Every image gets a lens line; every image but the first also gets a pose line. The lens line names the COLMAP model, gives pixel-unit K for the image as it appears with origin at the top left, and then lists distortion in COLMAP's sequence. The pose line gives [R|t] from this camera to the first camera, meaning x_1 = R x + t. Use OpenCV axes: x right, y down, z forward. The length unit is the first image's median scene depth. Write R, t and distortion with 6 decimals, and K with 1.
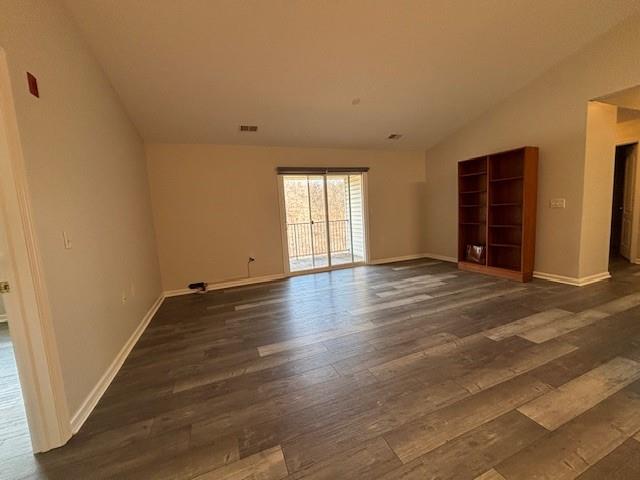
lens RADIAL K [[258.4, 0, 320.3], [0, 258.4, 239.1], [0, 0, 1]] dist [0.011641, 0.000233]
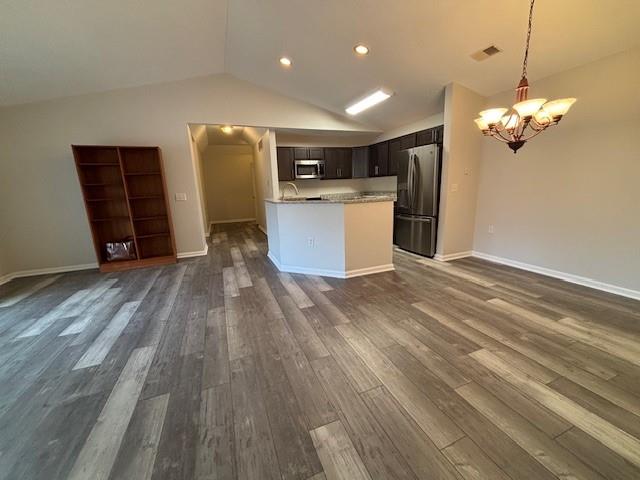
lens RADIAL K [[258.4, 0, 318.4], [0, 258.4, 240.0], [0, 0, 1]] dist [0.011641, 0.000233]
pose [[0.010723, -0.150925, 0.988487, -0.477632], [0.146517, 0.978111, 0.147752, -0.024664], [-0.989150, 0.143246, 0.032601, 0.393263]]
